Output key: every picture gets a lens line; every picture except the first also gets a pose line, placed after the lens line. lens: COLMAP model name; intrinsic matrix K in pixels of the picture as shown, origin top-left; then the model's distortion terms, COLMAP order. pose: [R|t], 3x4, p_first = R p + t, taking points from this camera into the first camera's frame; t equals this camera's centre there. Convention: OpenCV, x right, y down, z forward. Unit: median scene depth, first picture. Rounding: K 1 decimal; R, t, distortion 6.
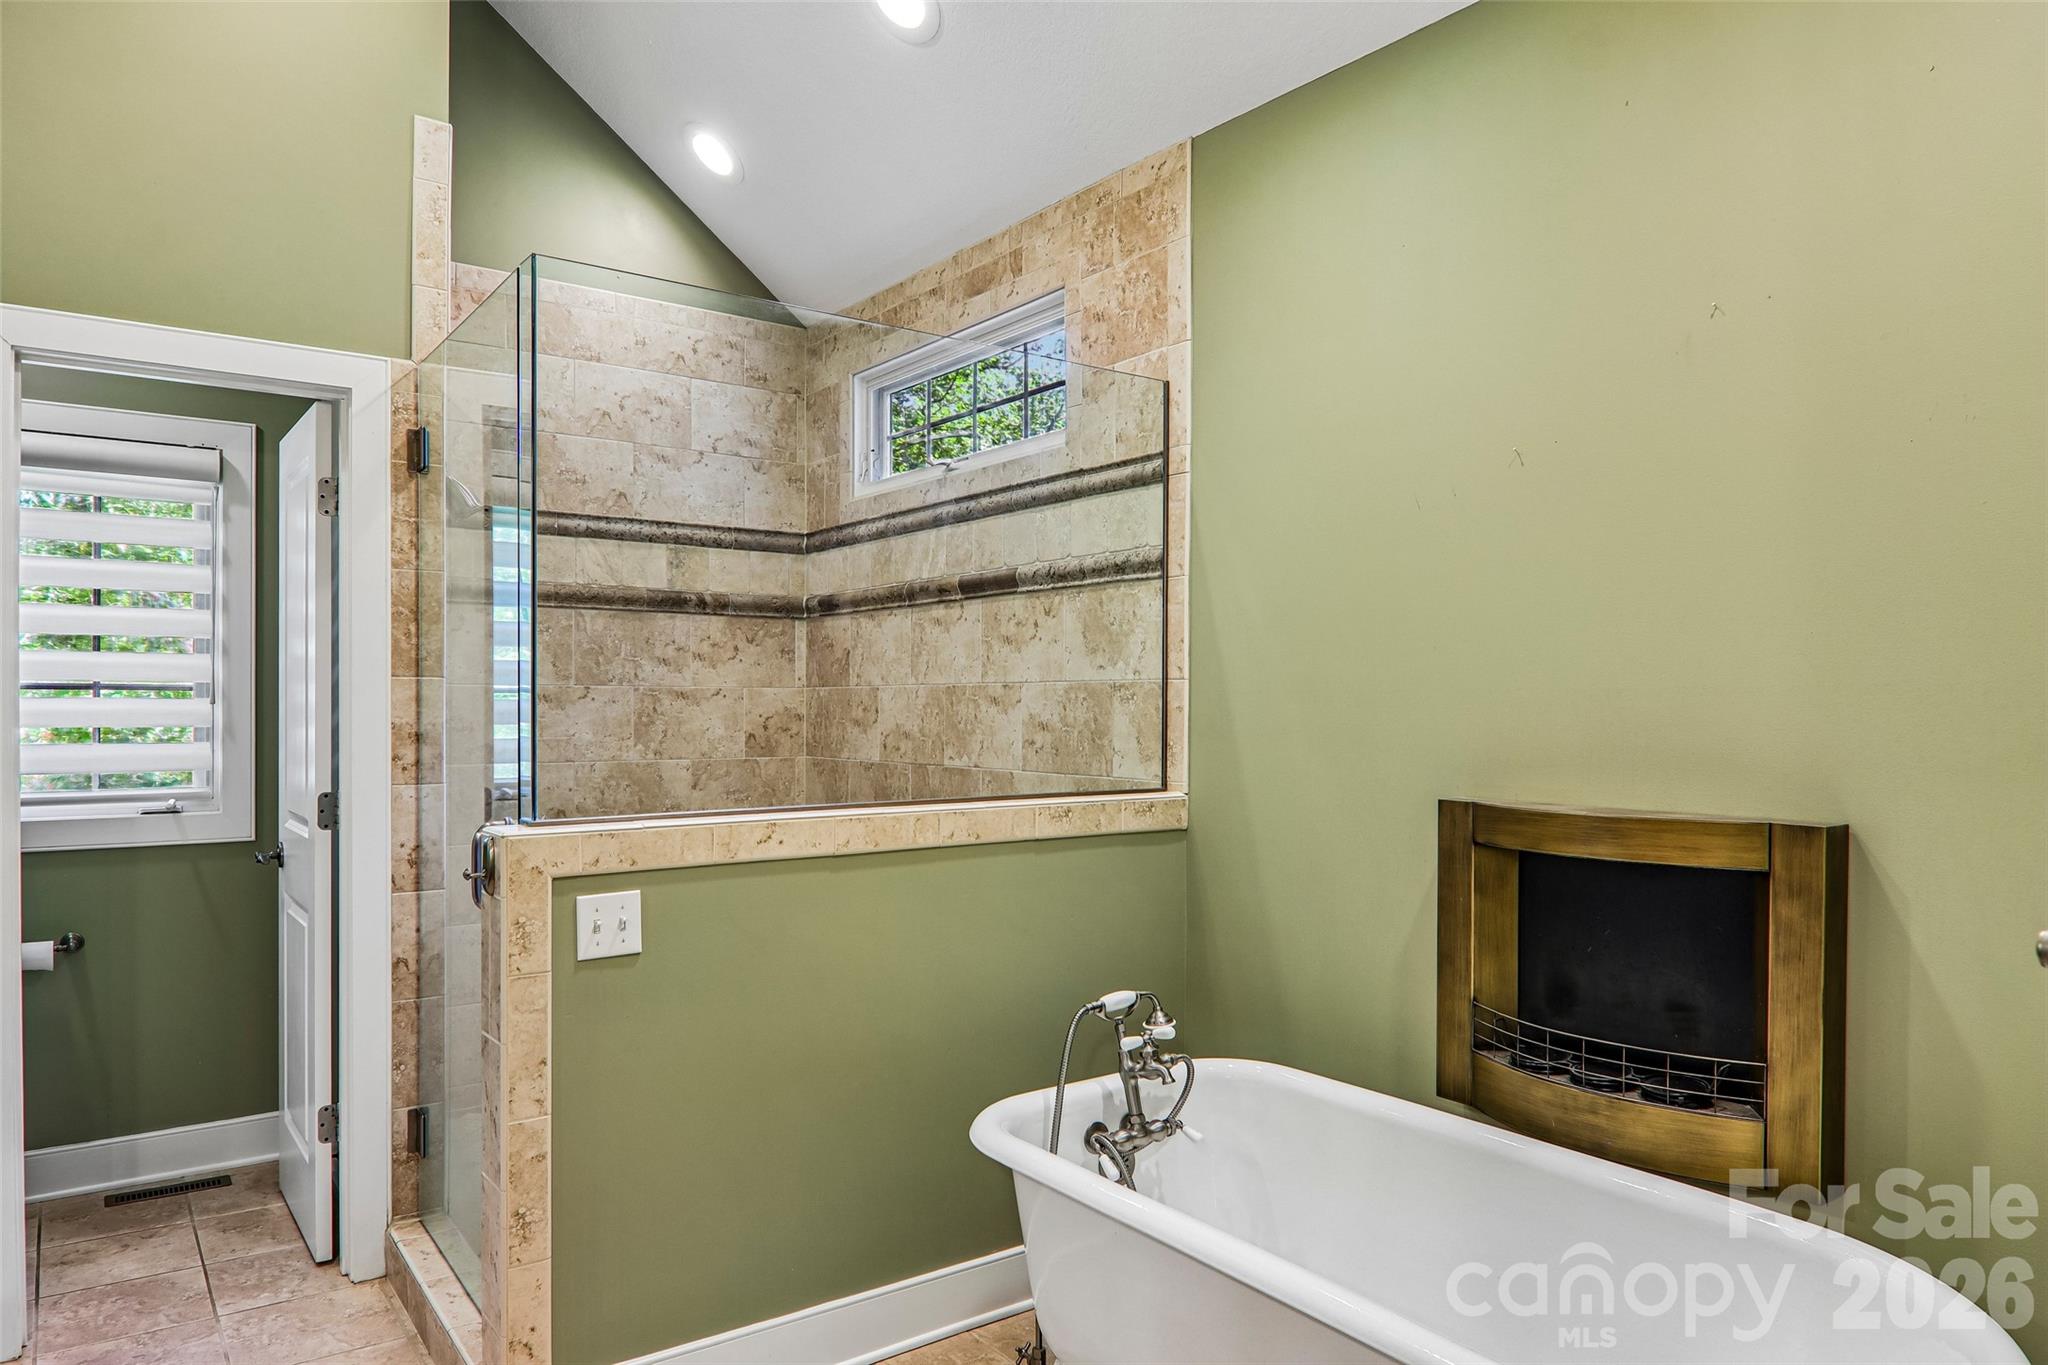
lens RADIAL K [[1320.0, 0, 1054.4], [0, 1320.0, 716.0], [0, 0, 1]] dist [0.002656, -0.014421]
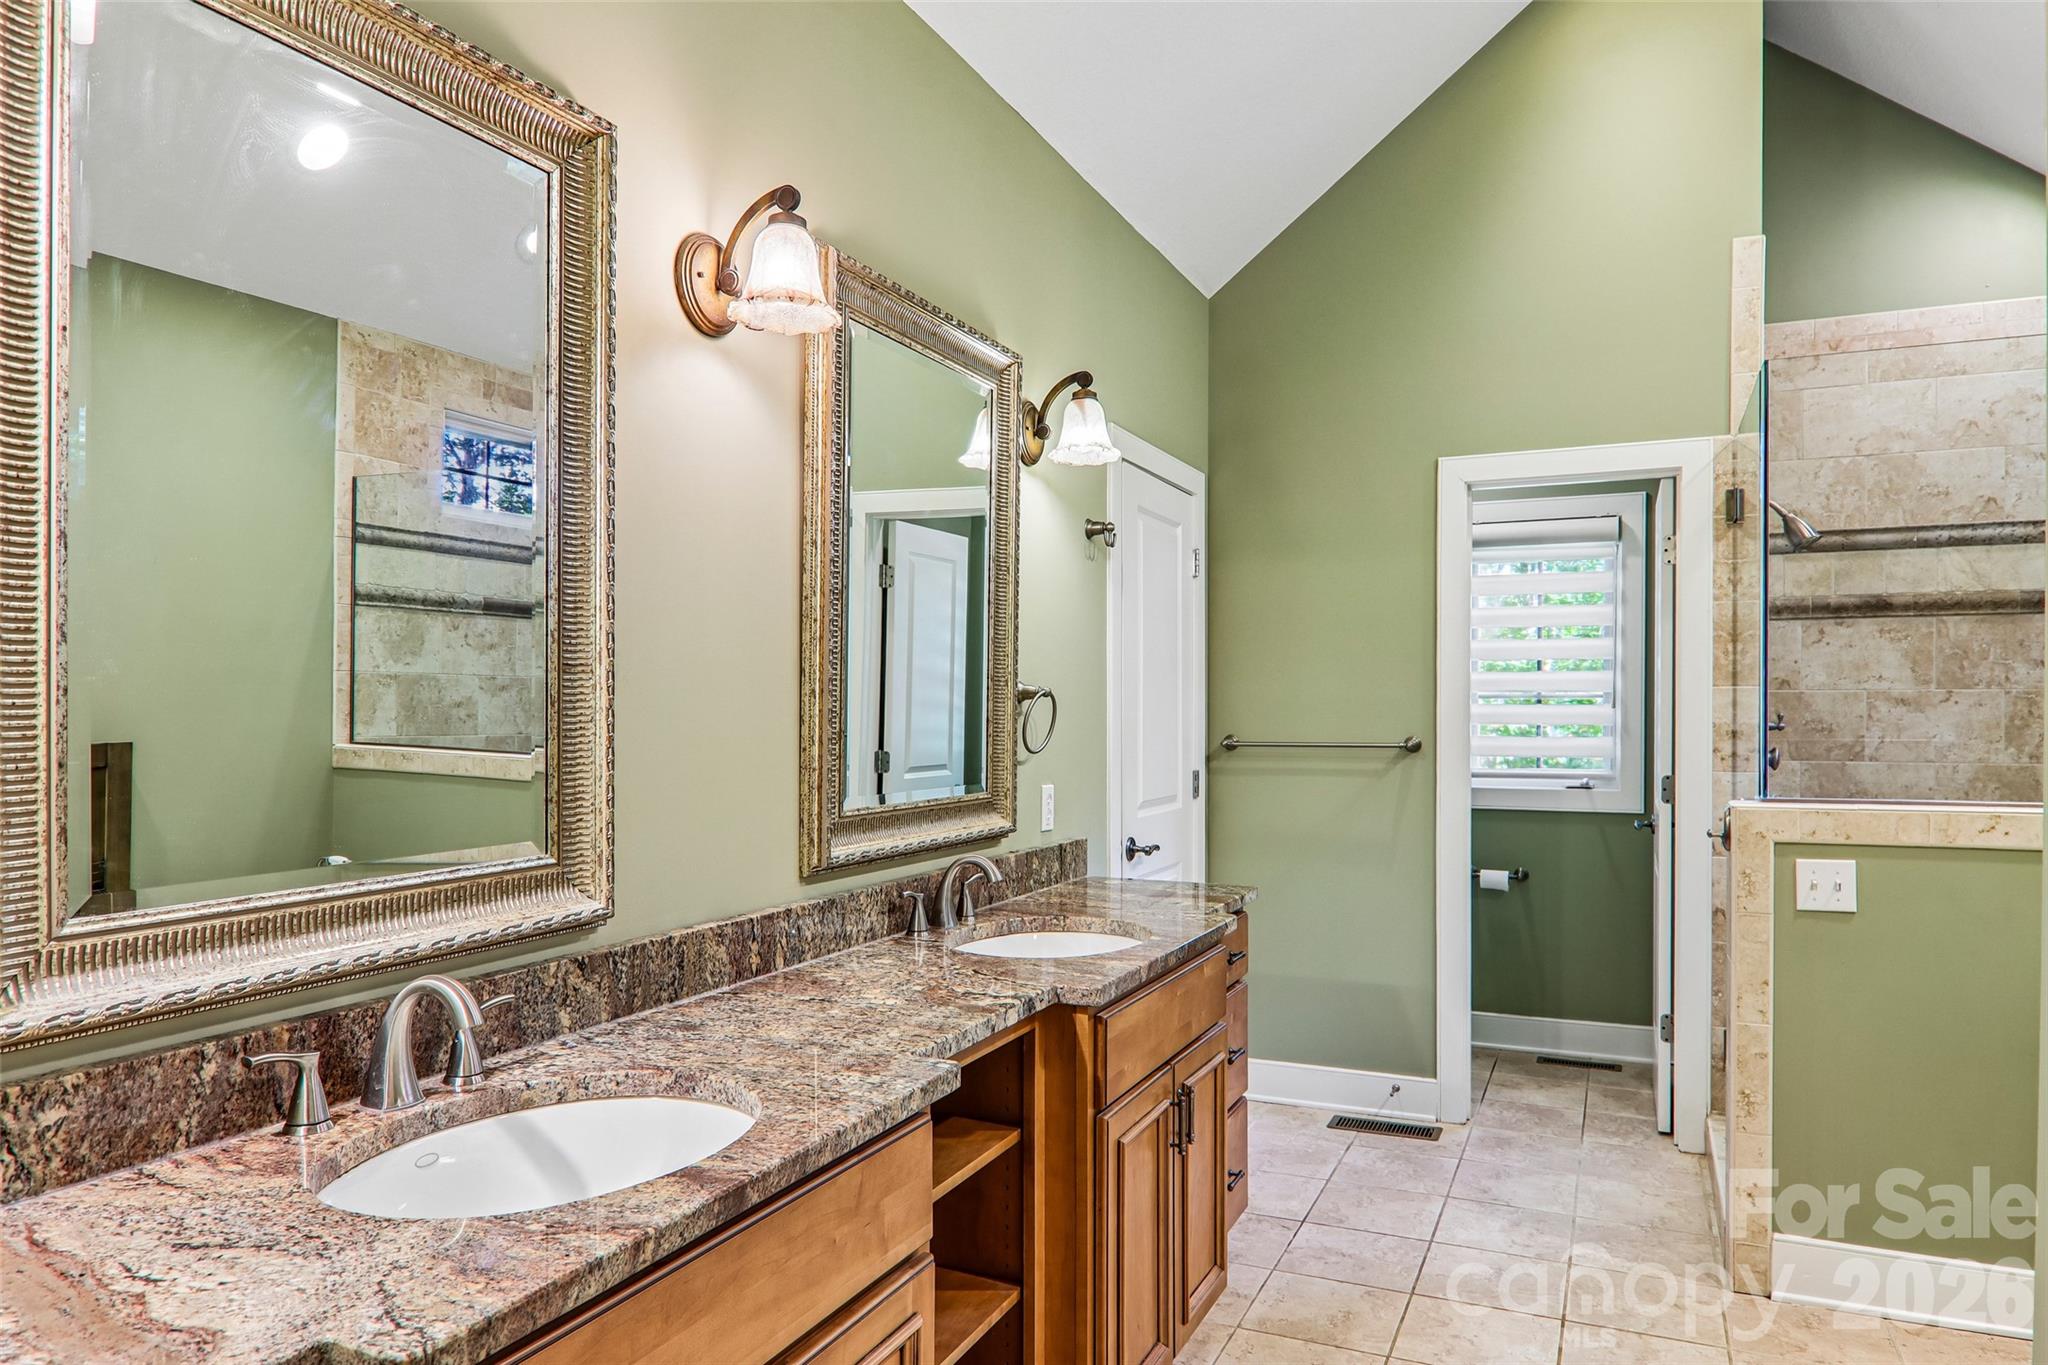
lens RADIAL K [[1320.0, 0, 1024.1], [0, 1320.0, 693.2], [0, 0, 1]] dist [0.002656, -0.014421]
pose [[0.482021, -0.012979, -0.876063, 0.284007], [-0.004915, 0.999834, -0.017517, 0.002229], [0.876146, 0.012749, 0.481878, -0.190618]]
